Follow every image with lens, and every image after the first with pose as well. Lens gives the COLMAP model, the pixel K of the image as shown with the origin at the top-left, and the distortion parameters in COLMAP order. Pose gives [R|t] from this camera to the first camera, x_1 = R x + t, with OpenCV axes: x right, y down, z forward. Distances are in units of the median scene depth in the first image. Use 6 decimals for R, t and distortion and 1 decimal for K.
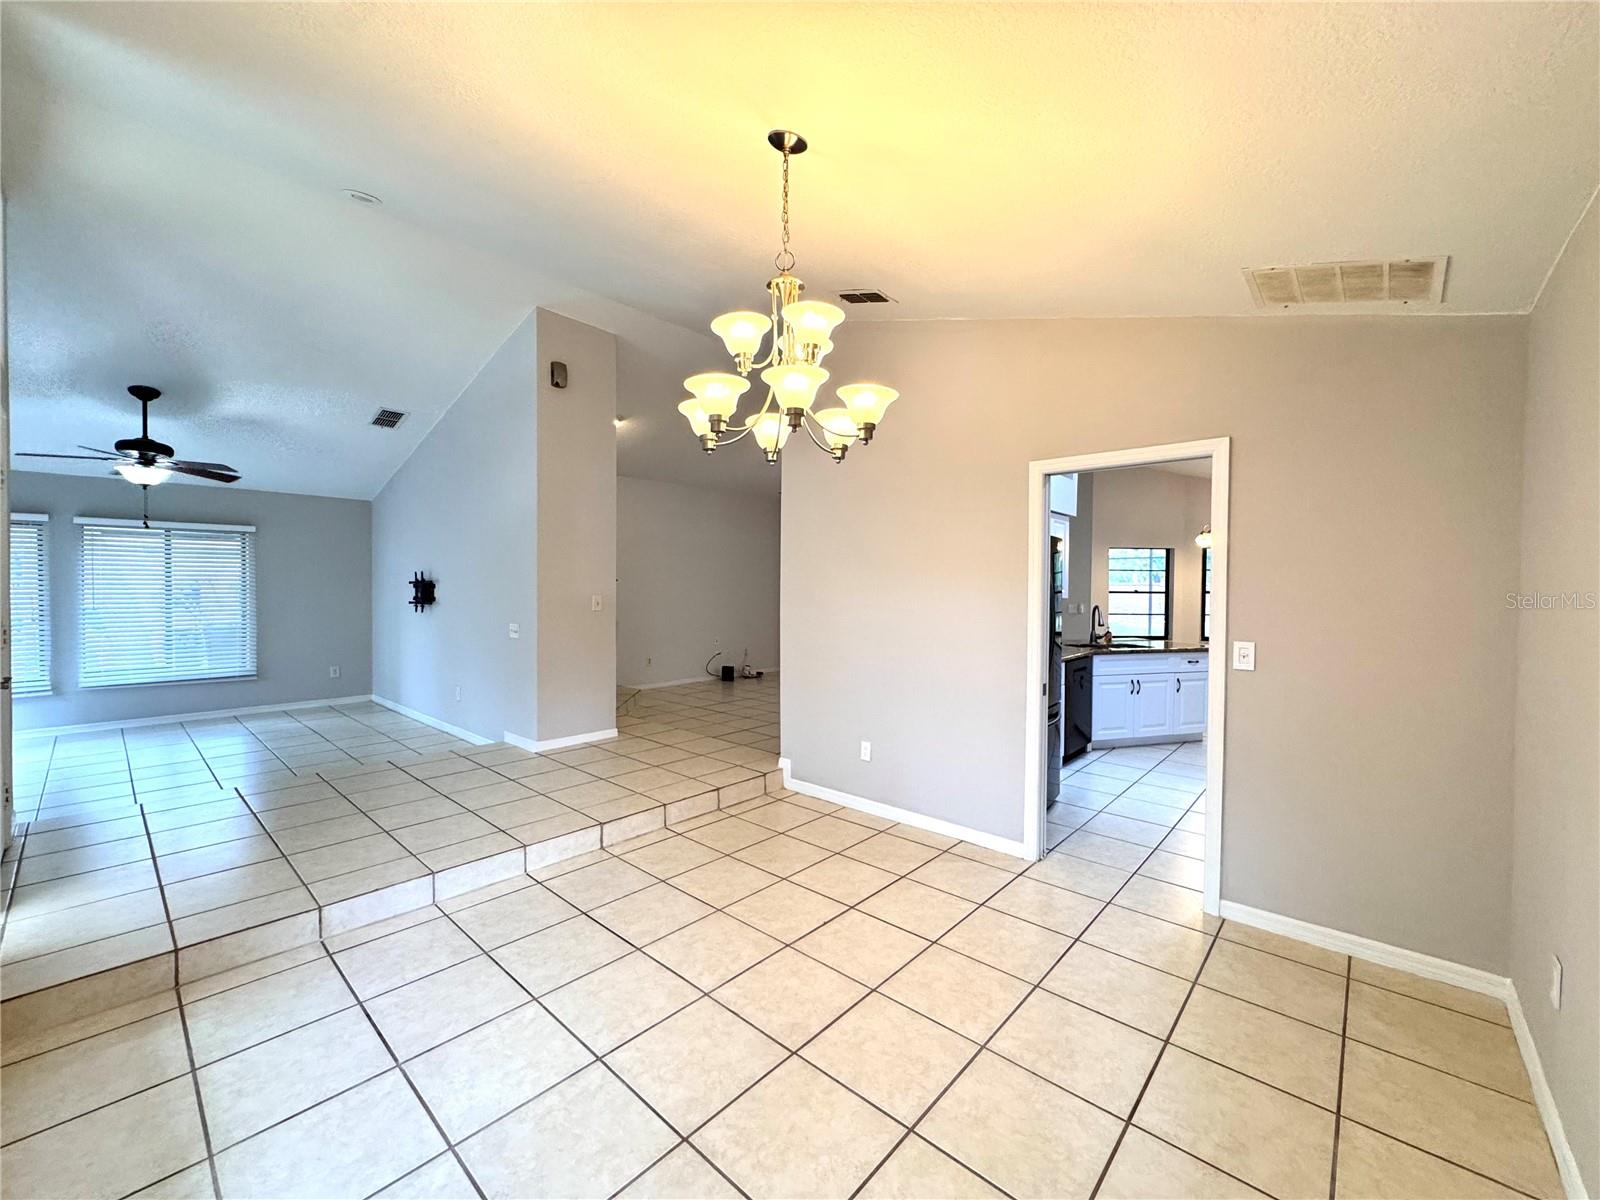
lens RADIAL K [[638.9, 0, 795.5], [0, 638.9, 608.9], [0, 0, 1]] dist [-0.002281, 0.000169]
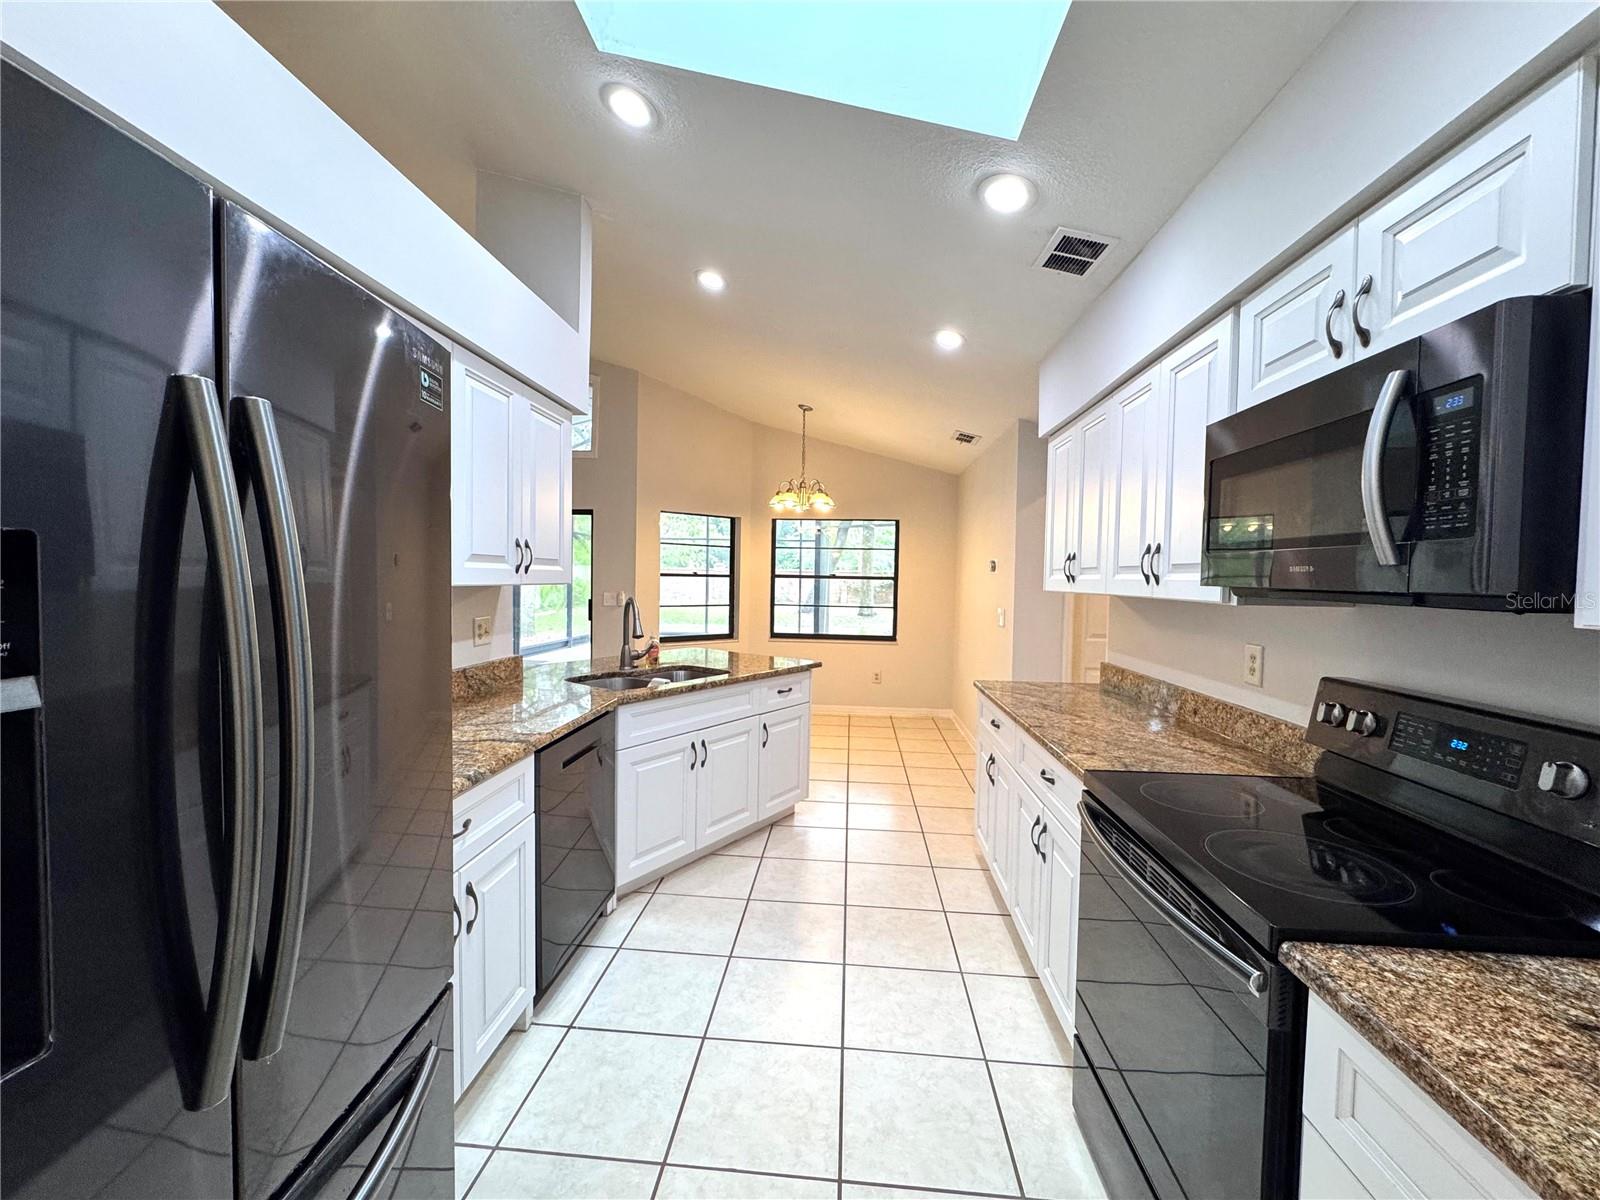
lens RADIAL K [[638.9, 0, 803.0], [0, 638.9, 599.3], [0, 0, 1]] dist [-0.002281, 0.000169]
pose [[0.789430, -0.011238, 0.613737, 0.265961], [0.004943, 0.999916, 0.011952, -0.009792], [-0.613820, -0.006401, 0.789420, 0.508137]]
